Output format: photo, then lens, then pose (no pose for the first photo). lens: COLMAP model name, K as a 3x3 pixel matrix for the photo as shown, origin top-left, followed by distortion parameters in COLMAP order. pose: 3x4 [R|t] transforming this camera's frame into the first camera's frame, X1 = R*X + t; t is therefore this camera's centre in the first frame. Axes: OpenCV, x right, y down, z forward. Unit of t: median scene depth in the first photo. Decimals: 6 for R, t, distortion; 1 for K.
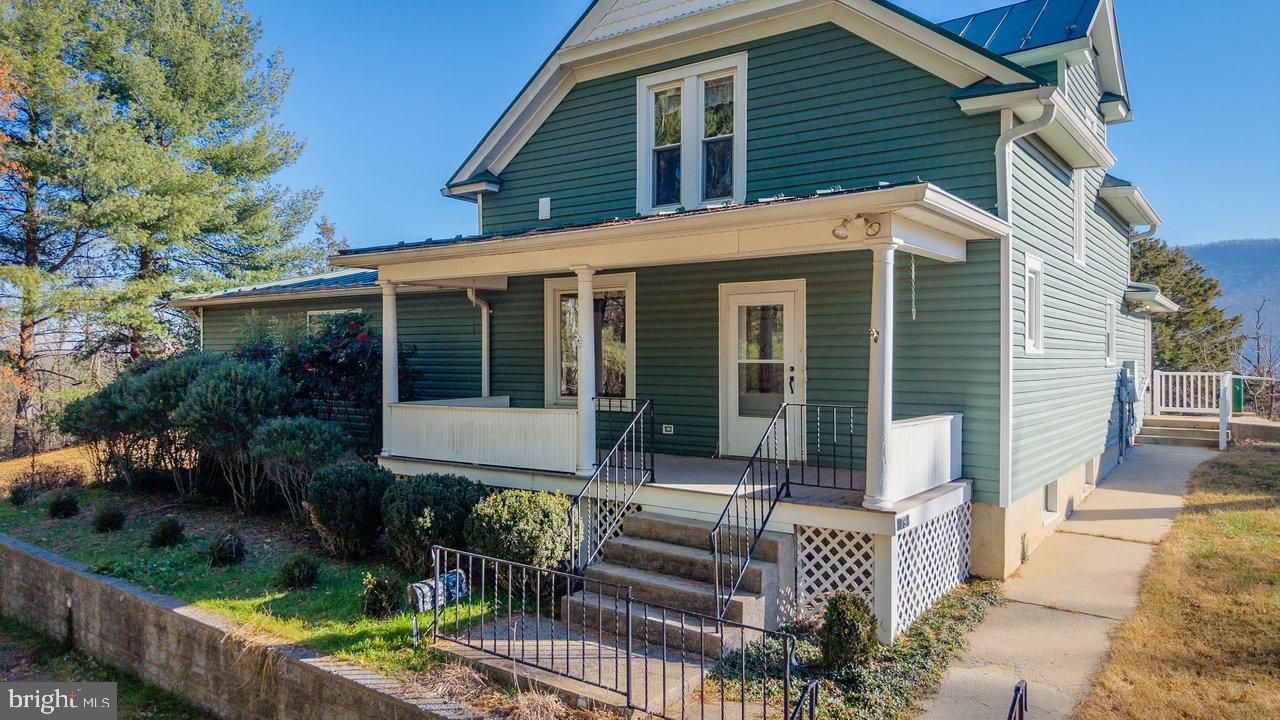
lens RADIAL K [[853.8, 0, 637.5], [0, 853.8, 362.6], [0, 0, 1]] dist [0.007773, -0.018498]
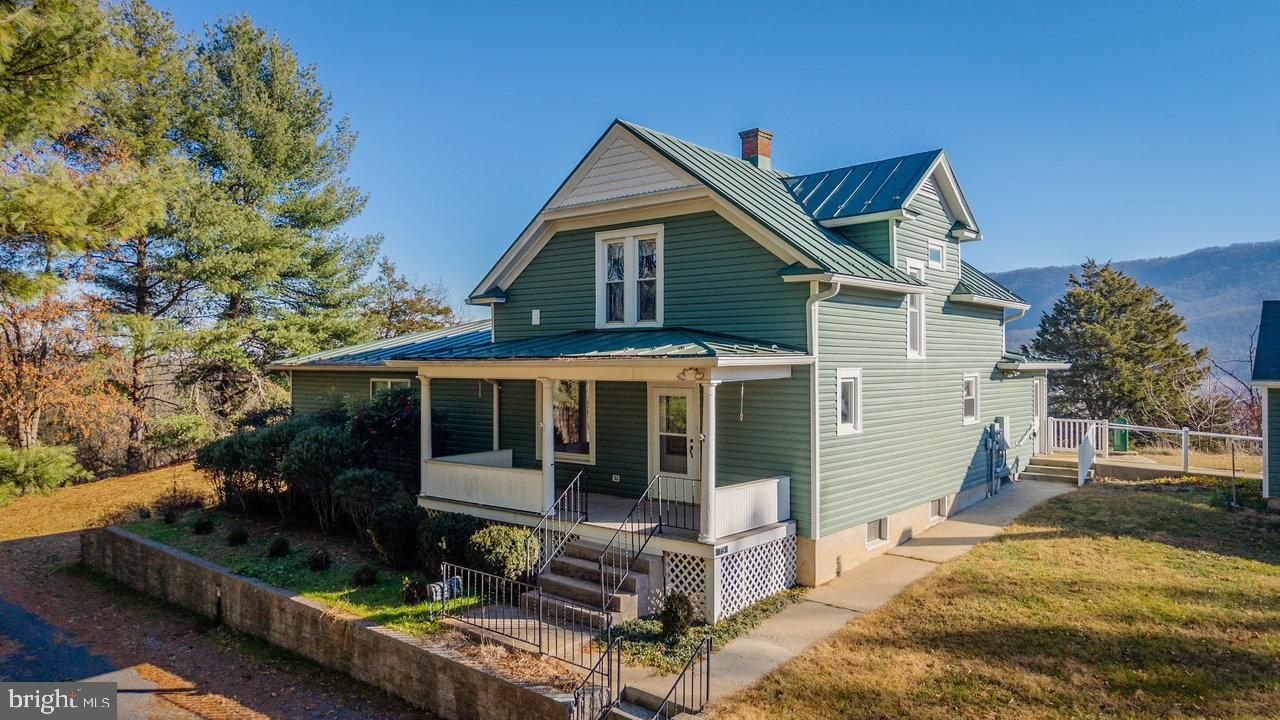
lens RADIAL K [[853.8, 0, 641.6], [0, 853.8, 359.5], [0, 0, 1]] dist [0.007773, -0.018498]
pose [[0.998089, -0.002360, -0.061752, 0.176167], [0.002034, 0.999984, -0.005336, -0.120125], [0.061764, 0.005200, 0.998077, -0.453309]]
